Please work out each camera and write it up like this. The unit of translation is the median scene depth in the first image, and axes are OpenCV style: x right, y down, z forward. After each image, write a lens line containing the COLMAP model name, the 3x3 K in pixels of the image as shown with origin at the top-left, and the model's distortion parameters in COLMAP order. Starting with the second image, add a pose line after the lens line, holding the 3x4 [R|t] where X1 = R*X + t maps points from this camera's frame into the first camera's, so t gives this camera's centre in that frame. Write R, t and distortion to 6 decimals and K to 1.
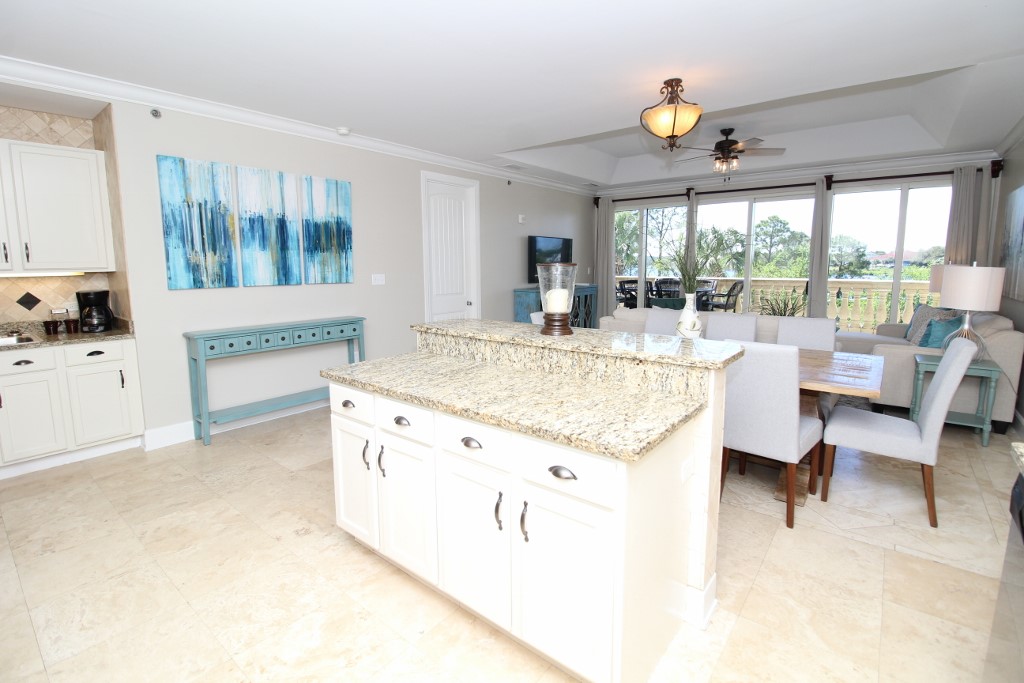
lens RADIAL K [[473.4, 0, 508.2], [0, 473.4, 322.8], [0, 0, 1]] dist [0.002583, -0.013937]
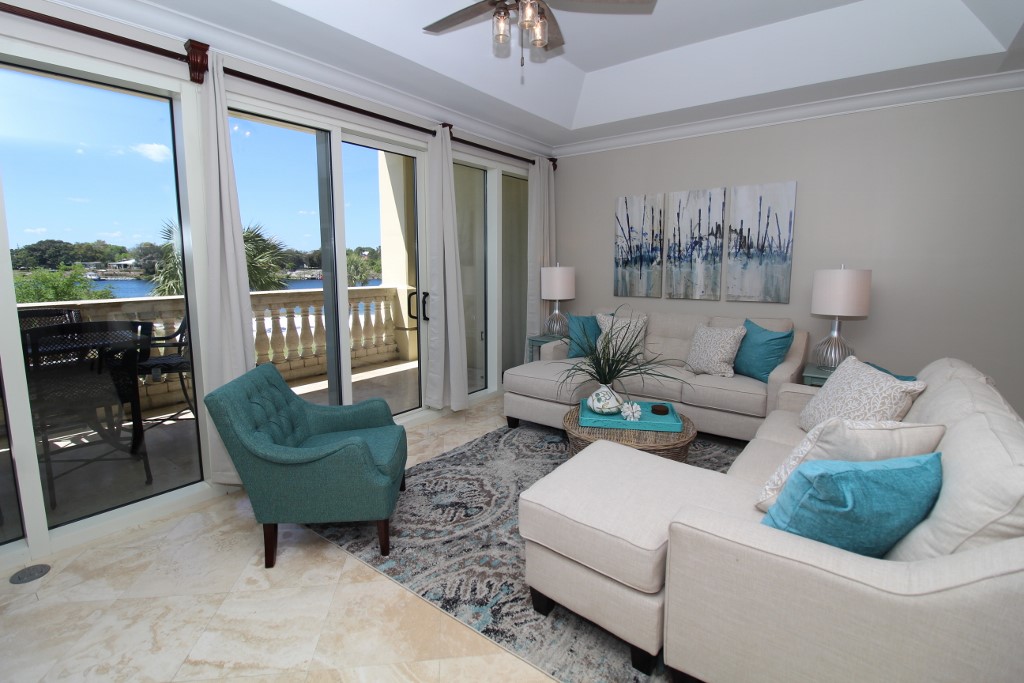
lens RADIAL K [[473.4, 0, 508.2], [0, 473.4, 322.8], [0, 0, 1]] dist [0.002583, -0.013937]
pose [[-0.022492, -0.123323, 0.992112, 0.030721], [0.126103, 0.984087, 0.125185, -0.126424], [-0.991762, 0.127924, -0.006583, 0.974148]]
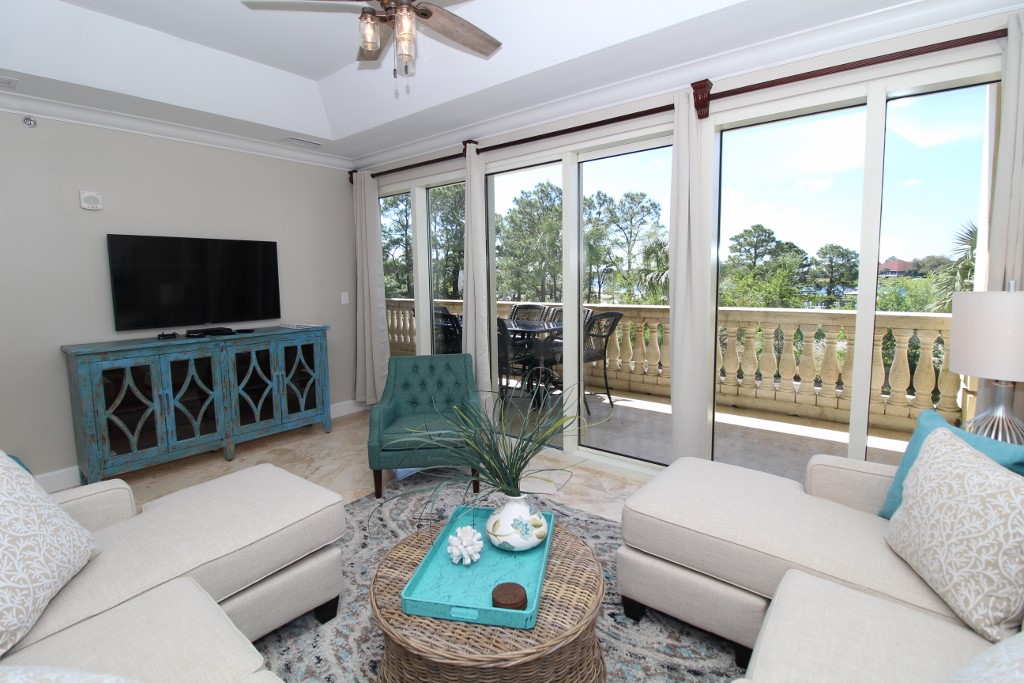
lens RADIAL K [[473.4, 0, 508.2], [0, 473.4, 322.8], [0, 0, 1]] dist [0.002583, -0.013937]
pose [[0.999937, -0.010355, 0.004439, 0.507933], [0.010481, 0.999518, -0.029237, -0.084142], [-0.004134, 0.029281, 0.999563, 0.587096]]
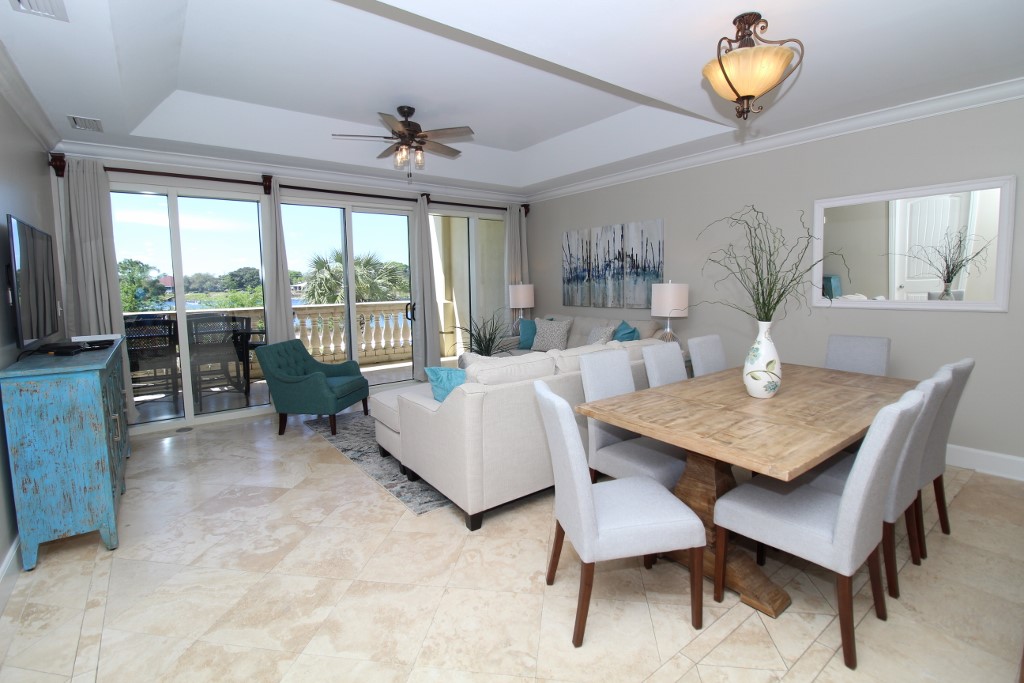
lens RADIAL K [[473.4, 0, 508.2], [0, 473.4, 322.8], [0, 0, 1]] dist [0.002583, -0.013937]
pose [[0.244780, -0.084306, 0.965906, -0.229109], [0.137626, 0.989147, 0.051457, -0.082262], [-0.959761, 0.120338, 0.253726, 0.641824]]
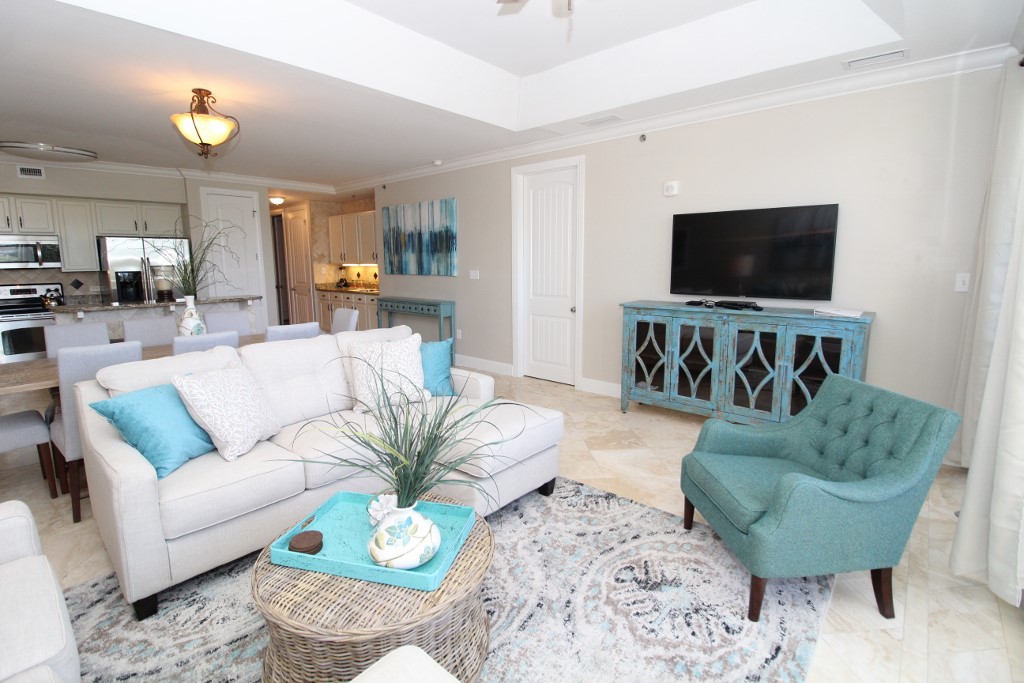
lens RADIAL K [[473.4, 0, 508.2], [0, 473.4, 322.8], [0, 0, 1]] dist [0.002583, -0.013937]
pose [[-0.042028, 0.139862, -0.989279, 0.746073], [-0.115004, 0.982895, 0.143845, -0.125802], [0.992476, 0.119816, -0.025225, 0.928378]]
